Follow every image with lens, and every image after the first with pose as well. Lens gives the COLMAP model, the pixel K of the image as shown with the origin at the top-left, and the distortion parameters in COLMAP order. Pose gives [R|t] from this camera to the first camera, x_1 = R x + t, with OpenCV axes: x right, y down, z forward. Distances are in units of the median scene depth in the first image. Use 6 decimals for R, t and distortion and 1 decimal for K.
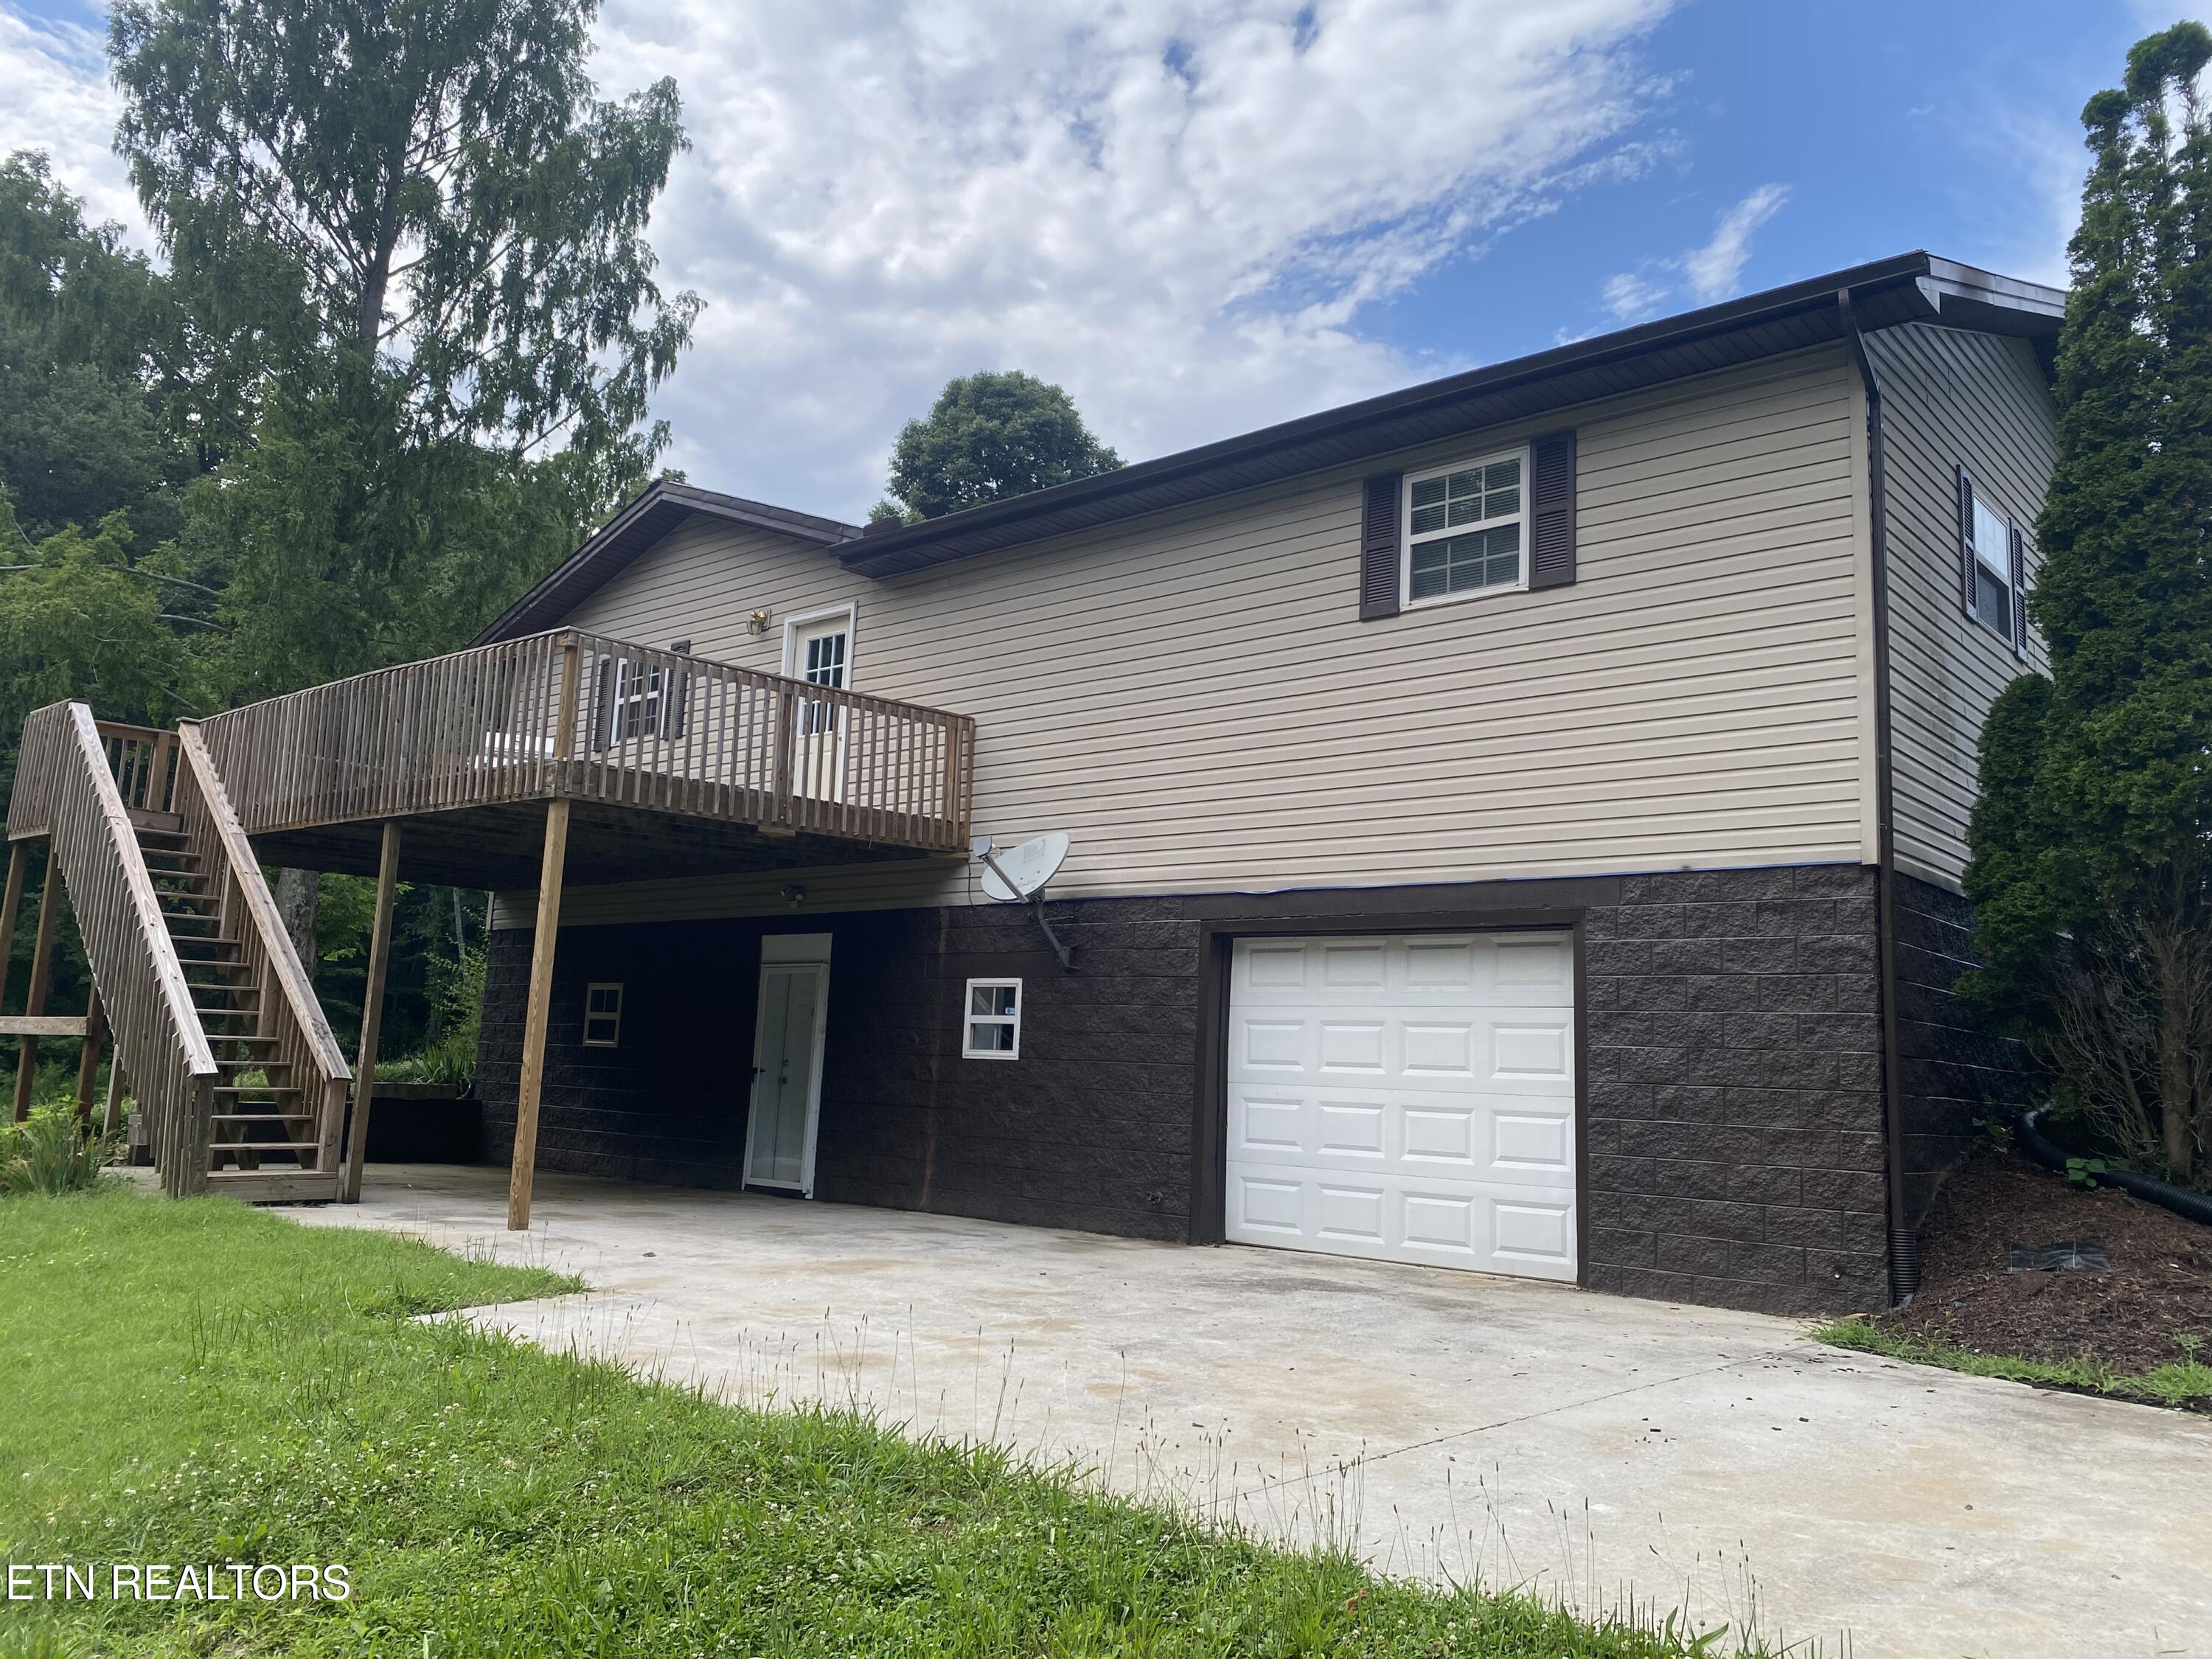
lens RADIAL K [[1693.3, 0, 1111.5], [0, 1693.3, 824.9], [0, 0, 1]] dist [0.024021, -0.026165]
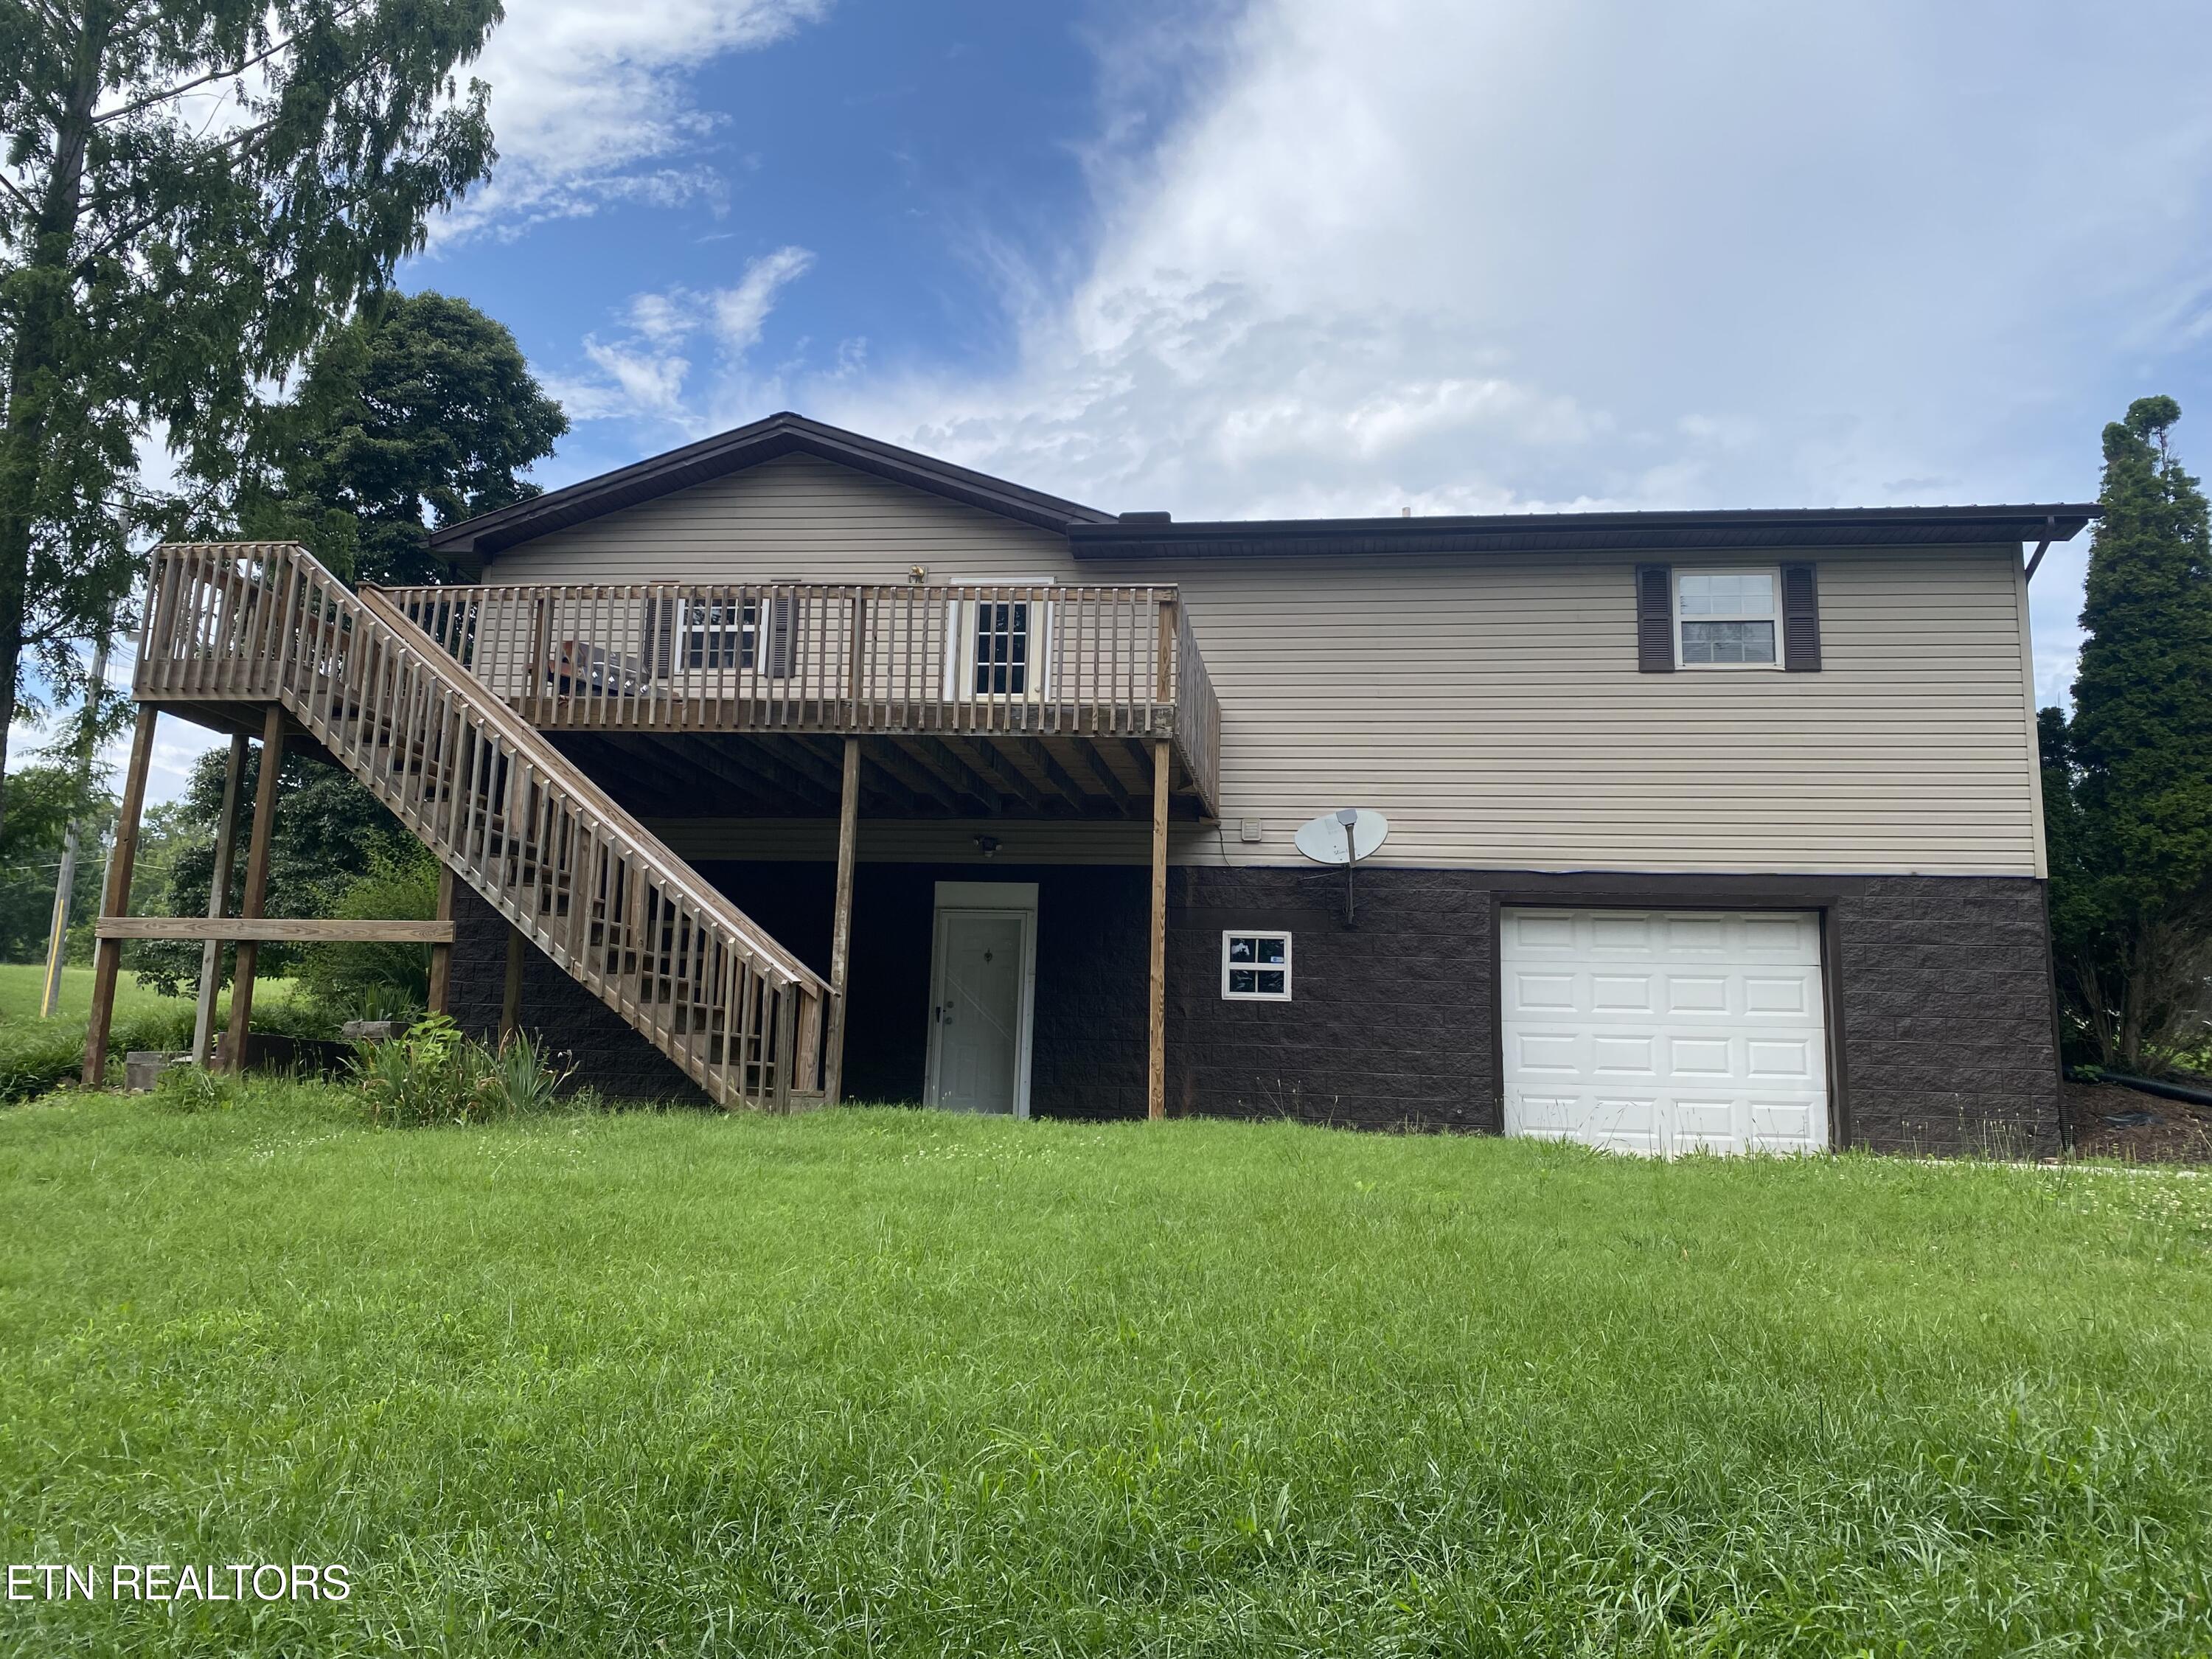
lens RADIAL K [[1693.3, 0, 1089.3], [0, 1693.3, 837.4], [0, 0, 1]] dist [0.024021, -0.026165]
pose [[0.838500, 0.078883, 0.539162, -0.832243], [-0.079256, 0.996599, -0.022551, 0.065483], [-0.539107, -0.023823, 0.841900, 0.100414]]
